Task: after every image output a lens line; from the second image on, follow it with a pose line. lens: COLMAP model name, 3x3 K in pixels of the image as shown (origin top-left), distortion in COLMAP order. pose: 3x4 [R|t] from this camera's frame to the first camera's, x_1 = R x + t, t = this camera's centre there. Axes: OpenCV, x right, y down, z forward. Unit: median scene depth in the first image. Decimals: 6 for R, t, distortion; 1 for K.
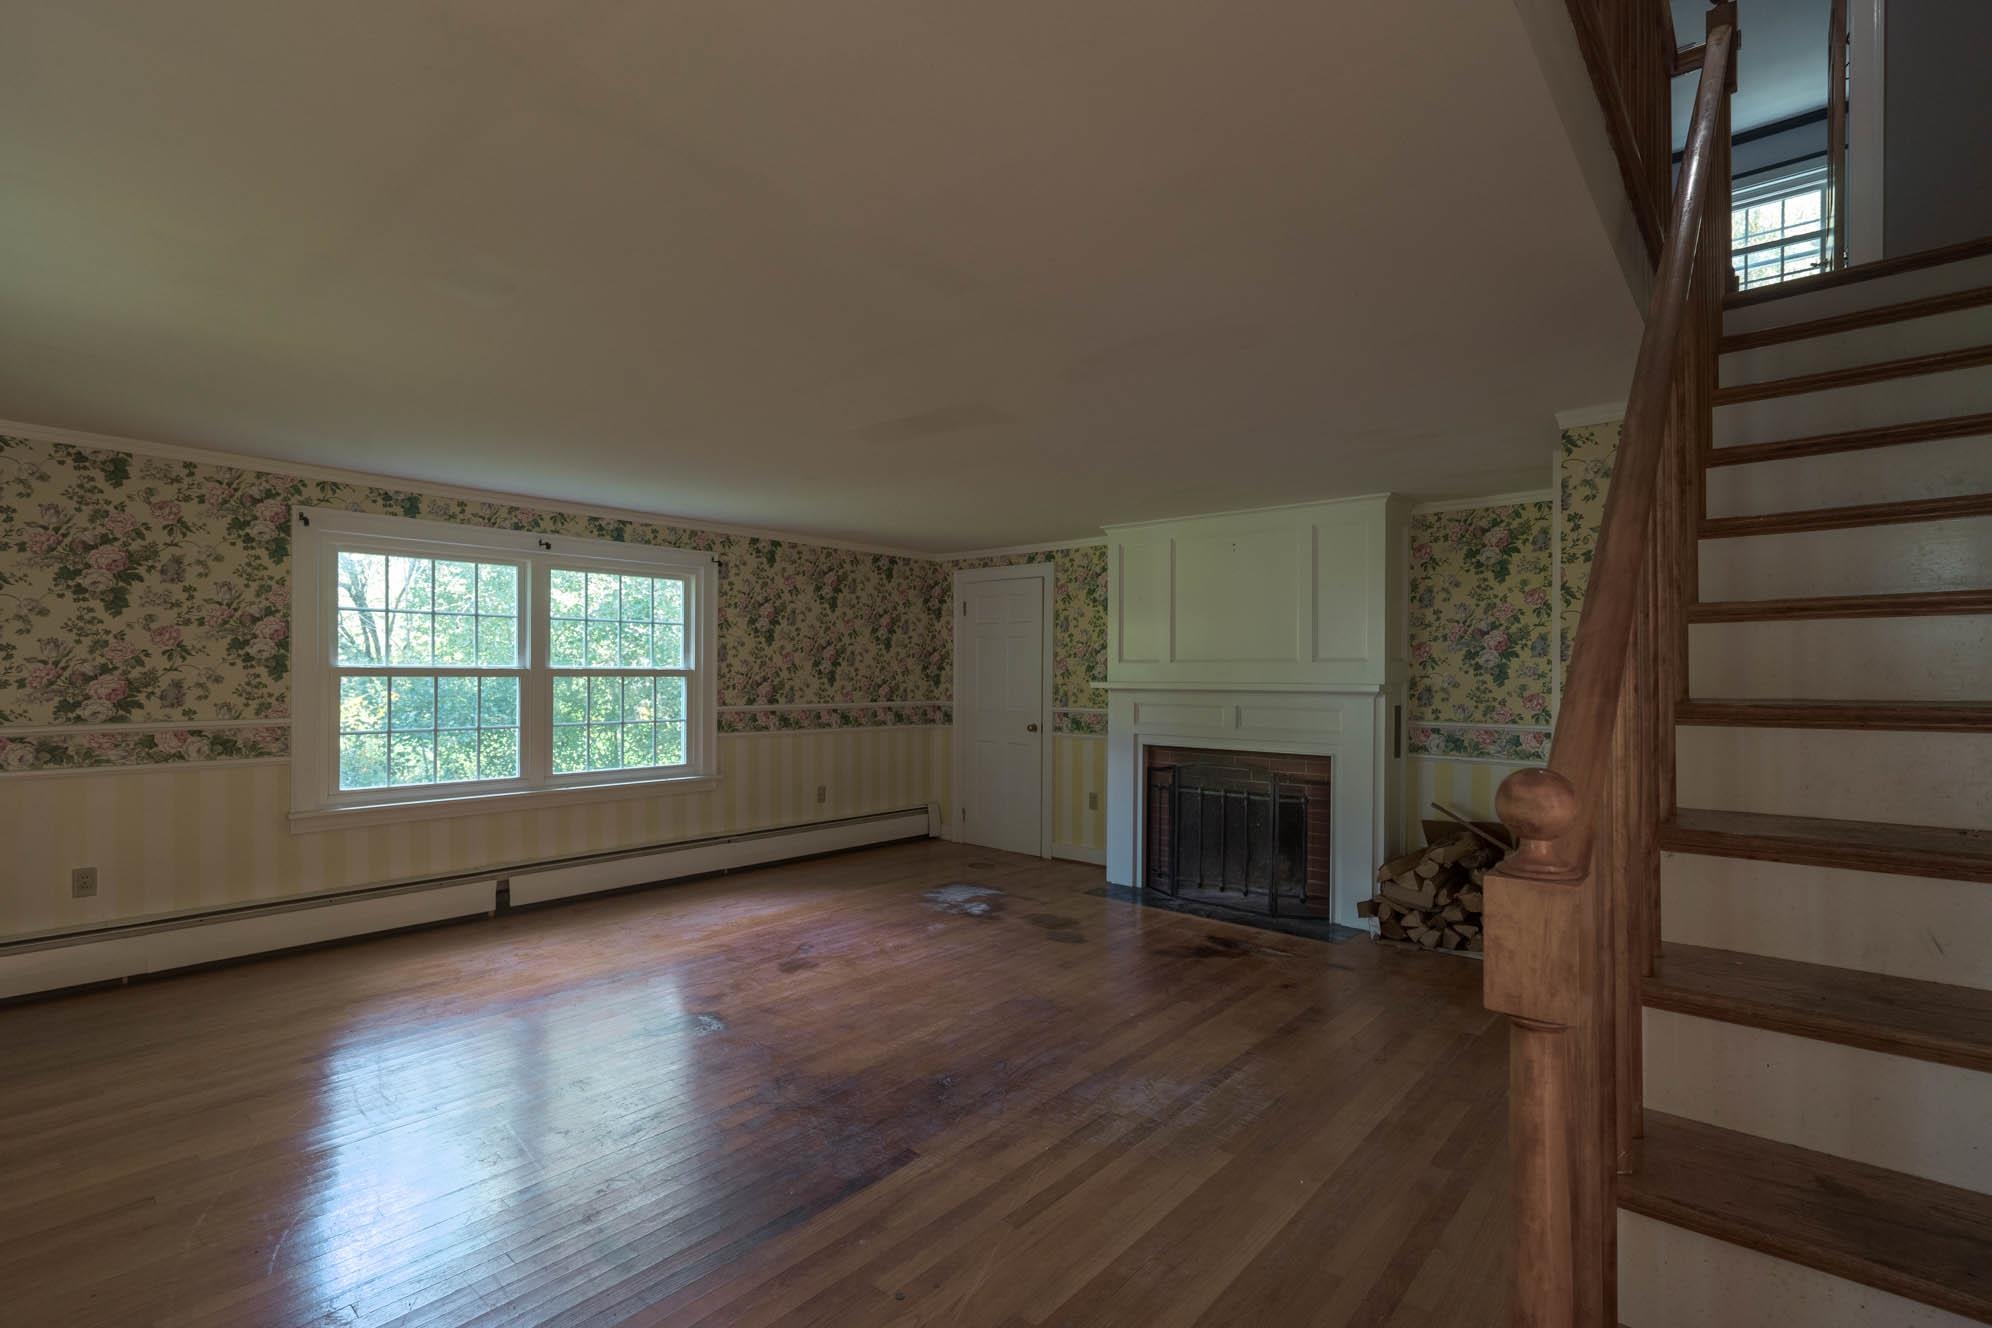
lens RADIAL K [[913.4, 0, 996.0], [0, 913.4, 664.0], [0, 0, 1]] dist [0.000162, 0.000131]
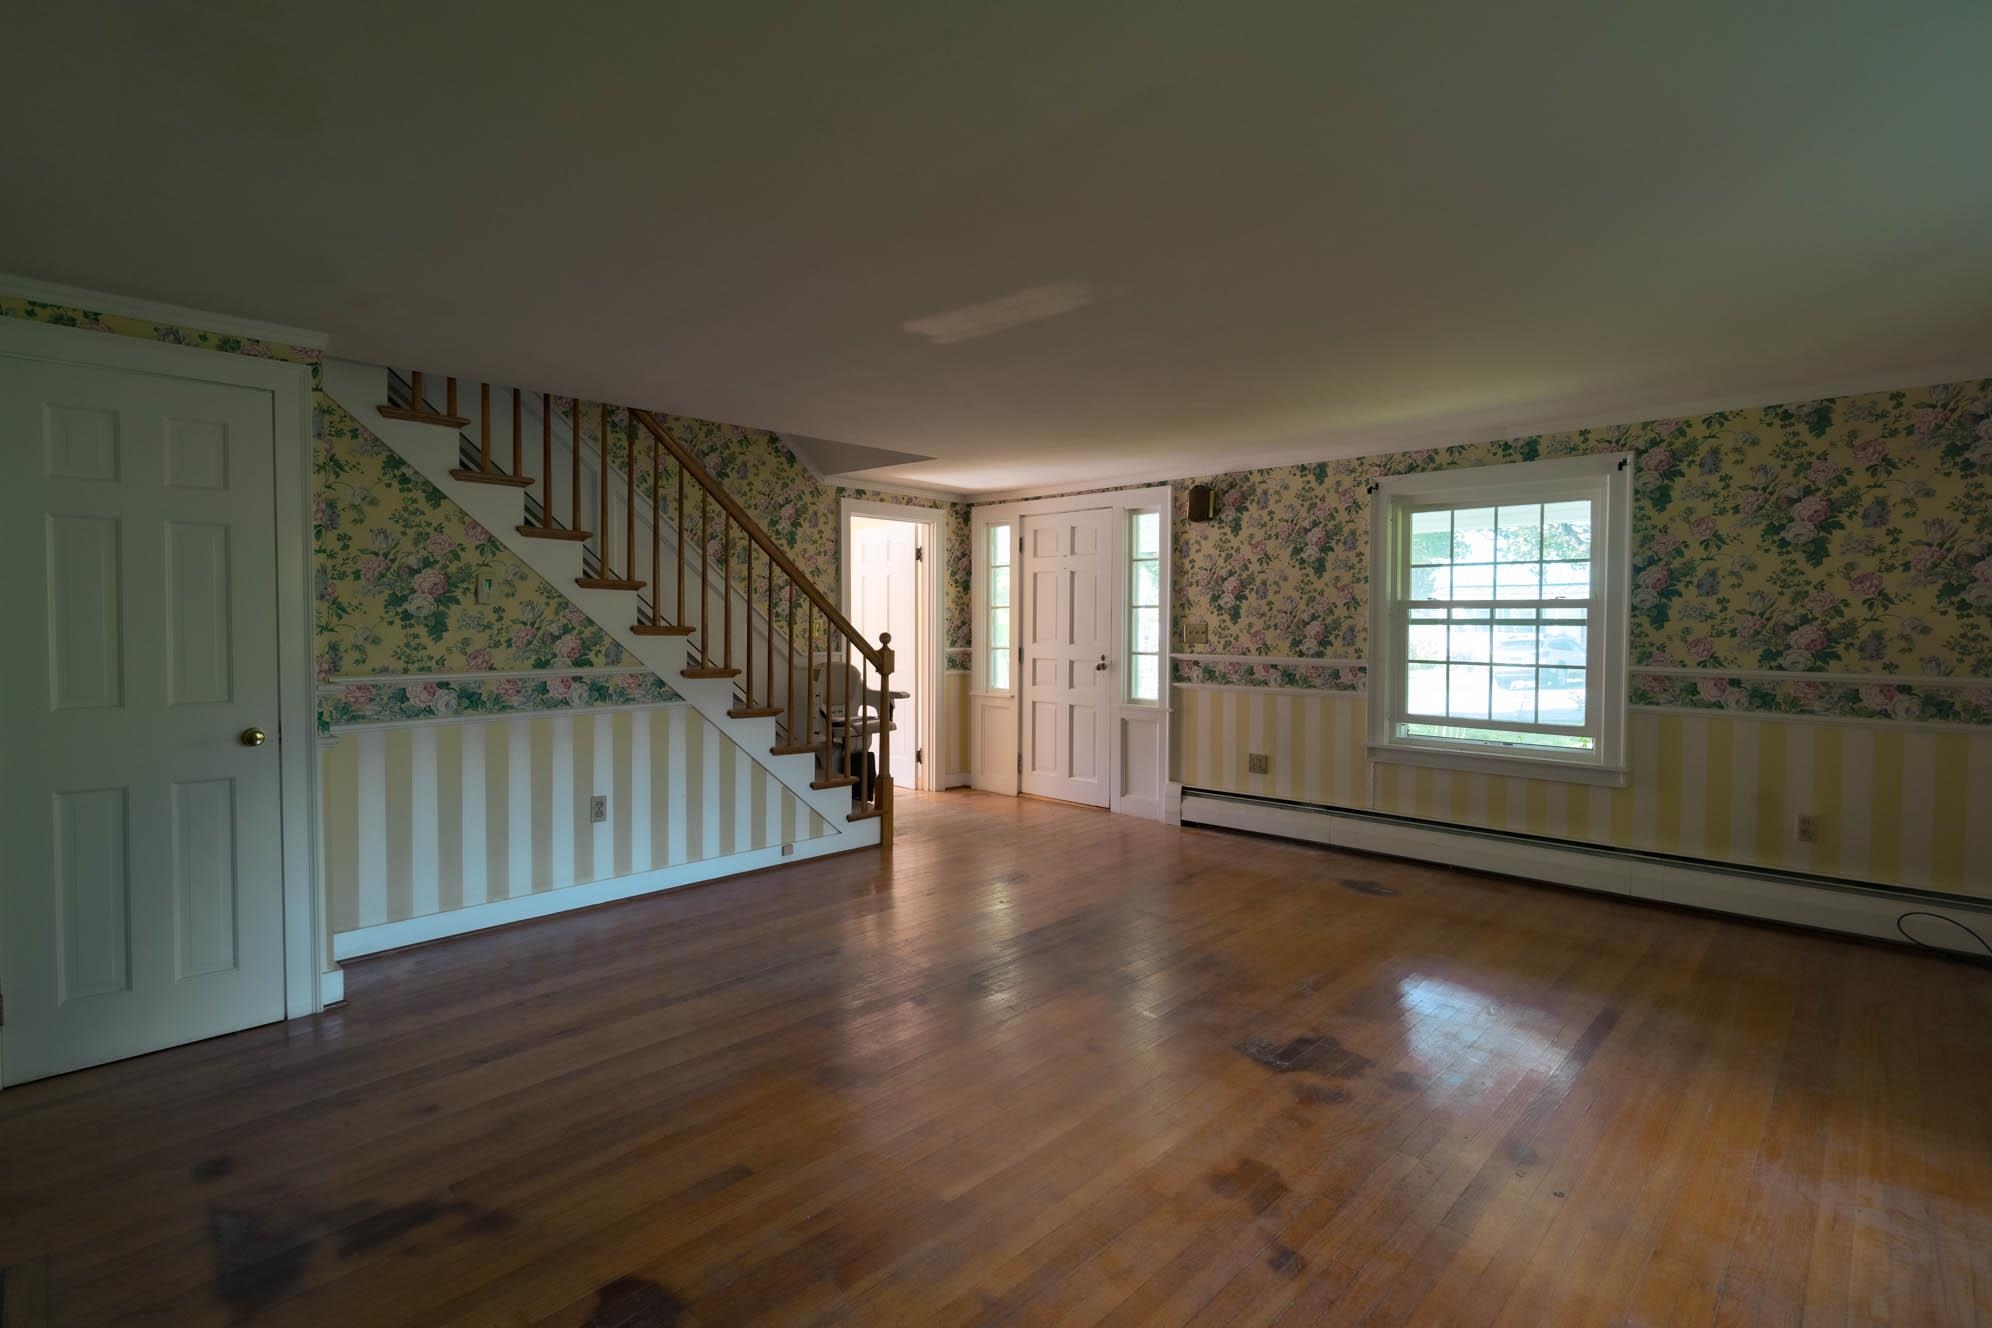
lens RADIAL K [[958.3, 0, 994.6], [0, 958.3, 645.3], [0, 0, 1]] dist [0.000925, 0.000406]
pose [[-0.036998, 0.020911, -0.999097, 0.121279], [0.011000, 0.999729, 0.020517, 0.002268], [0.999255, -0.010231, -0.037218, 0.140463]]
